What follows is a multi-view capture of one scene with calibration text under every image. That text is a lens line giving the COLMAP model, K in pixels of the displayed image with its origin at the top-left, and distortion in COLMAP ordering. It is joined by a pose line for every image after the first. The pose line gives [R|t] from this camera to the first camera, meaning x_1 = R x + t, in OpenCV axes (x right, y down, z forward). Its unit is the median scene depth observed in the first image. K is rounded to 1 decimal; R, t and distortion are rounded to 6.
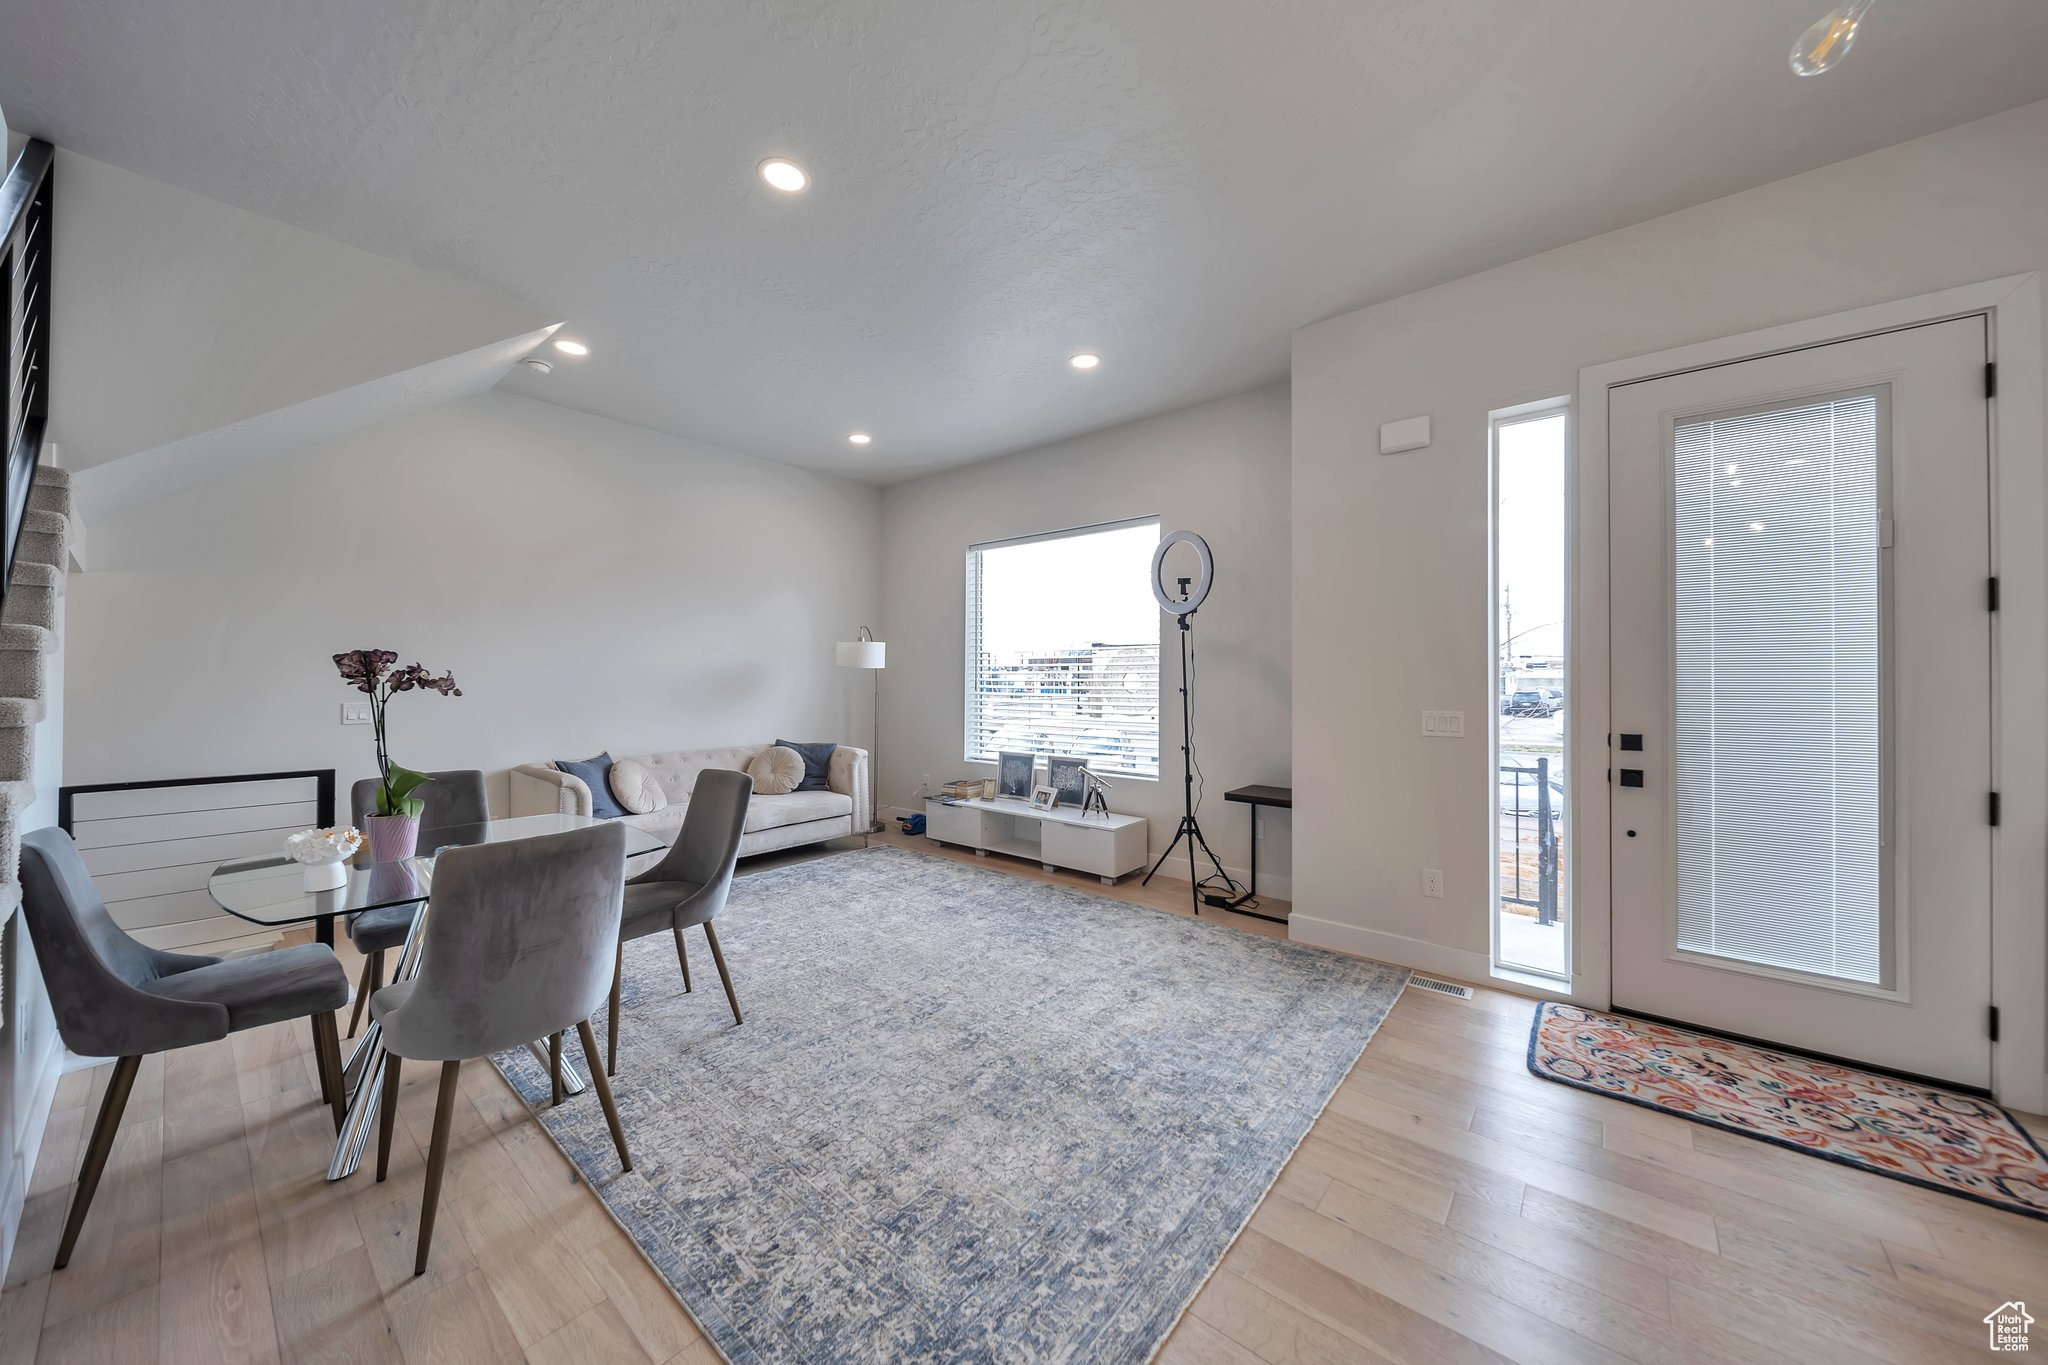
lens RADIAL K [[706.6, 0, 1017.2], [0, 706.6, 674.0], [0, 0, 1]] dist [0.005466, -0.003228]
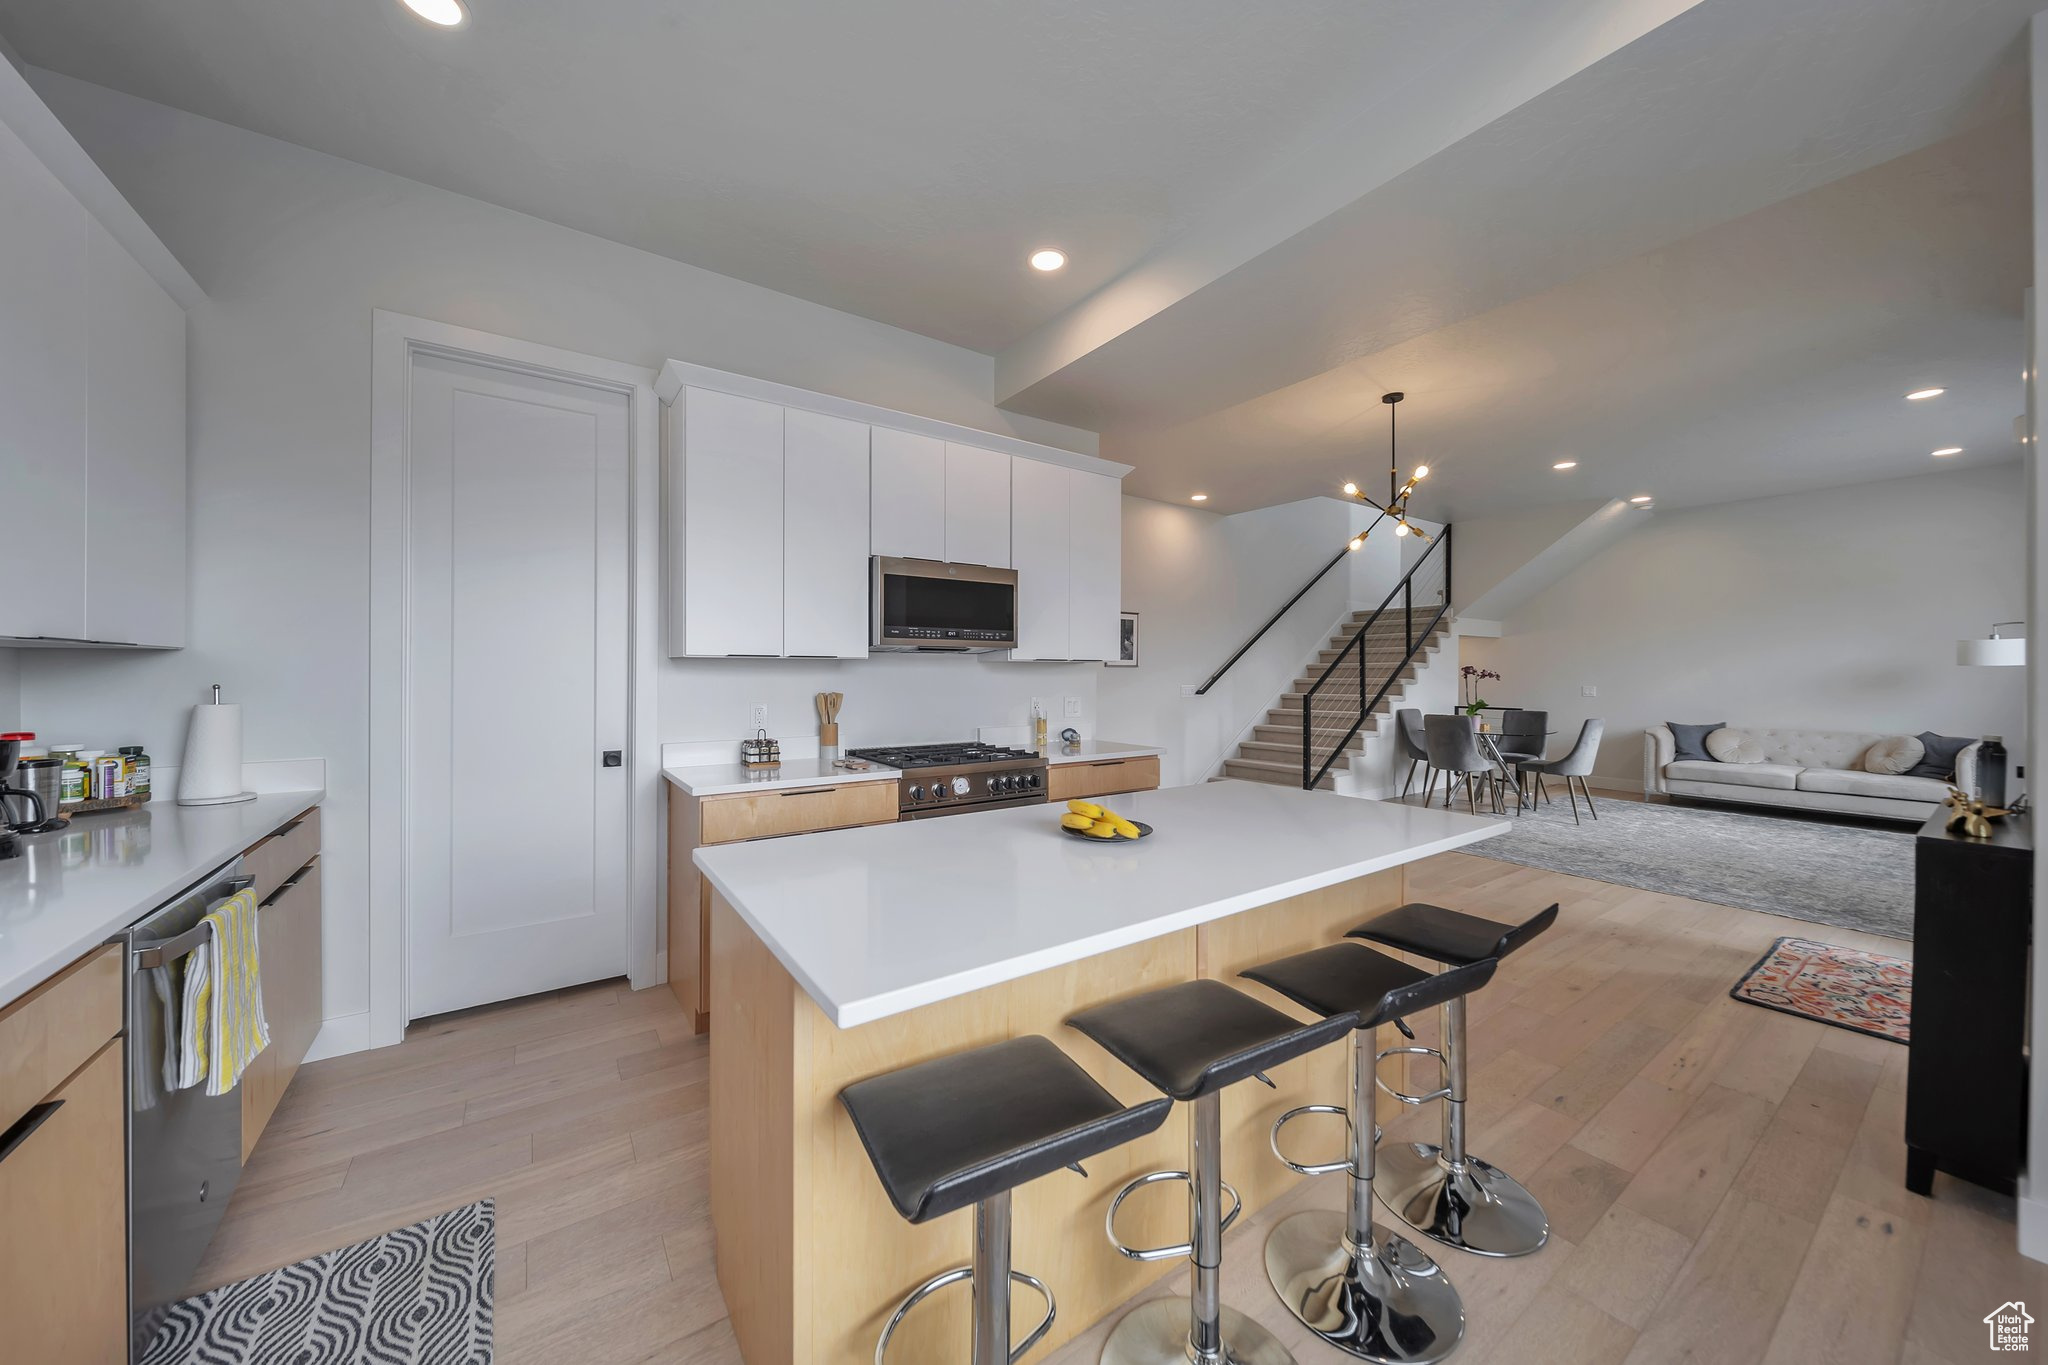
lens RADIAL K [[706.6, 0, 1017.2], [0, 706.6, 674.0], [0, 0, 1]] dist [0.005466, -0.003228]
pose [[-0.263565, -0.000765, -0.964641, 2.197802], [0.003296, 0.999993, -0.001694, 0.001477], [0.964636, -0.003626, -0.263560, -0.142054]]
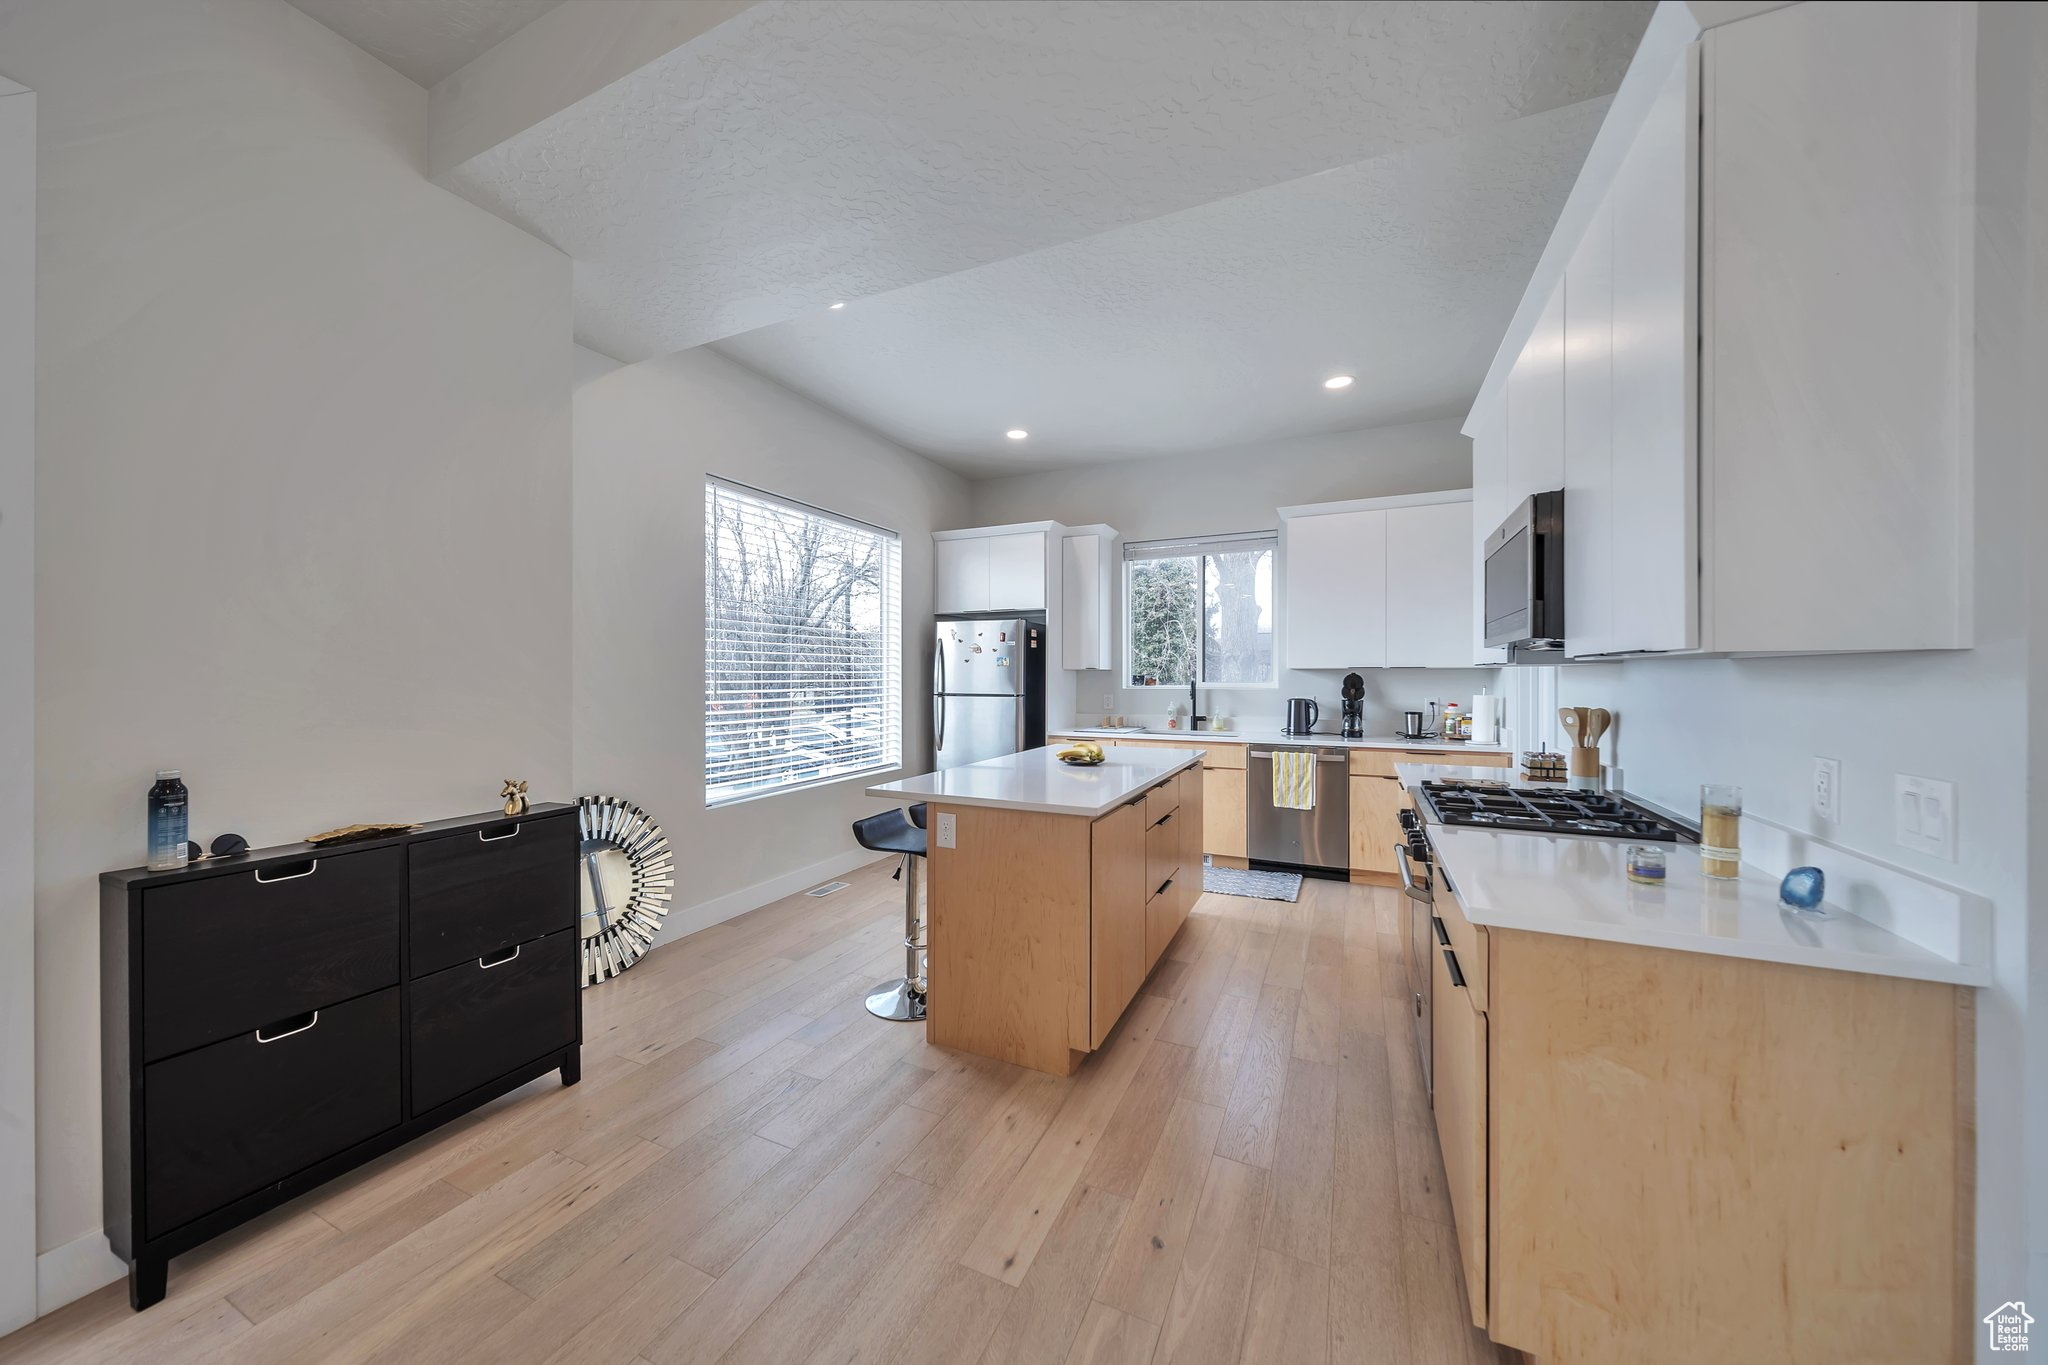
lens RADIAL K [[706.6, 0, 1017.2], [0, 706.6, 674.0], [0, 0, 1]] dist [0.005466, -0.003228]
pose [[-0.253343, -0.000242, 0.967376, 0.417355], [-0.005795, 0.999982, -0.001268, -0.007703], [-0.967359, -0.005927, -0.253340, 0.187032]]
